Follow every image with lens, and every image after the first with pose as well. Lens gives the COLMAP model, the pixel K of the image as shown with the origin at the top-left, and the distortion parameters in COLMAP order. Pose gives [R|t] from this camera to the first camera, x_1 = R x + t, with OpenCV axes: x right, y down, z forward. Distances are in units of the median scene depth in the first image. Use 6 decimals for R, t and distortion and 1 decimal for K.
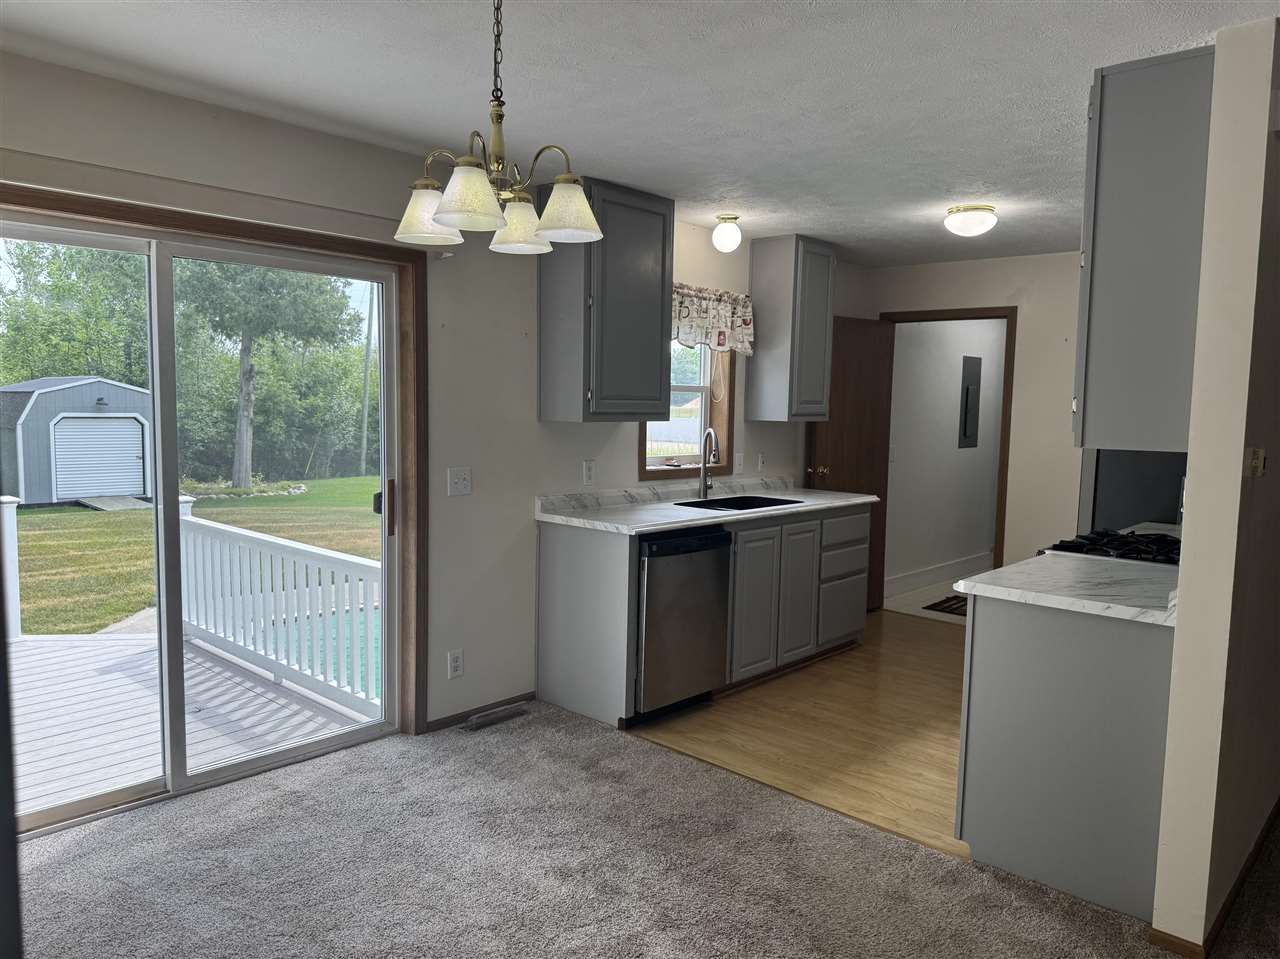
lens RADIAL K [[918.3, 0, 634.7], [0, 918.3, 493.4], [0, 0, 1]] dist [0.084645, -0.120954]
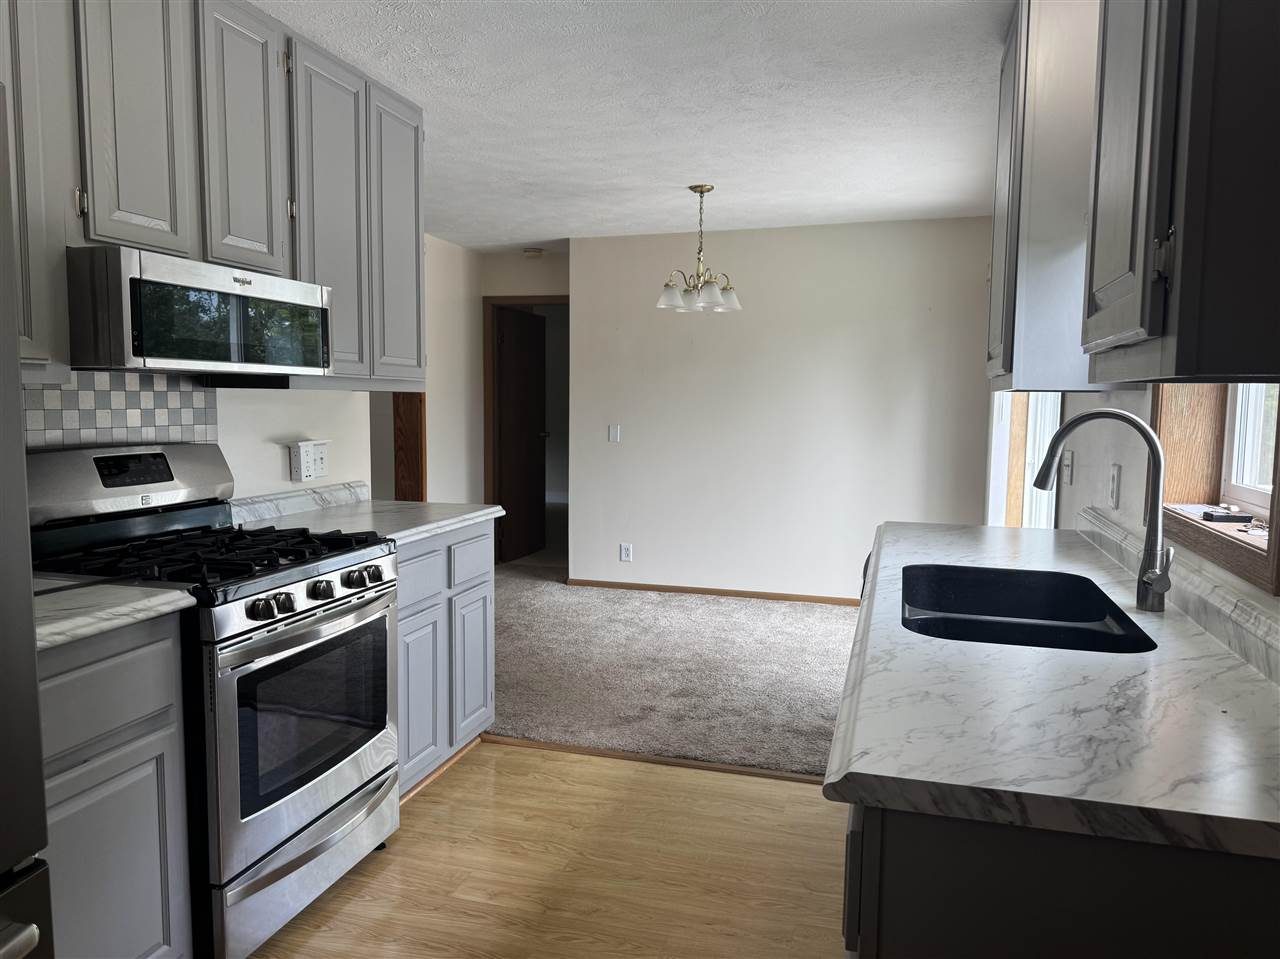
lens RADIAL K [[905.9, 0, 640.0], [0, 905.9, 479.5], [0, 0, 1]] dist [0.068066, -0.083921]
pose [[-0.894735, 0.014727, -0.446354, 0.444759], [-0.069741, 0.982587, 0.172218, -0.098245], [0.441117, 0.185218, -0.878128, 1.317730]]
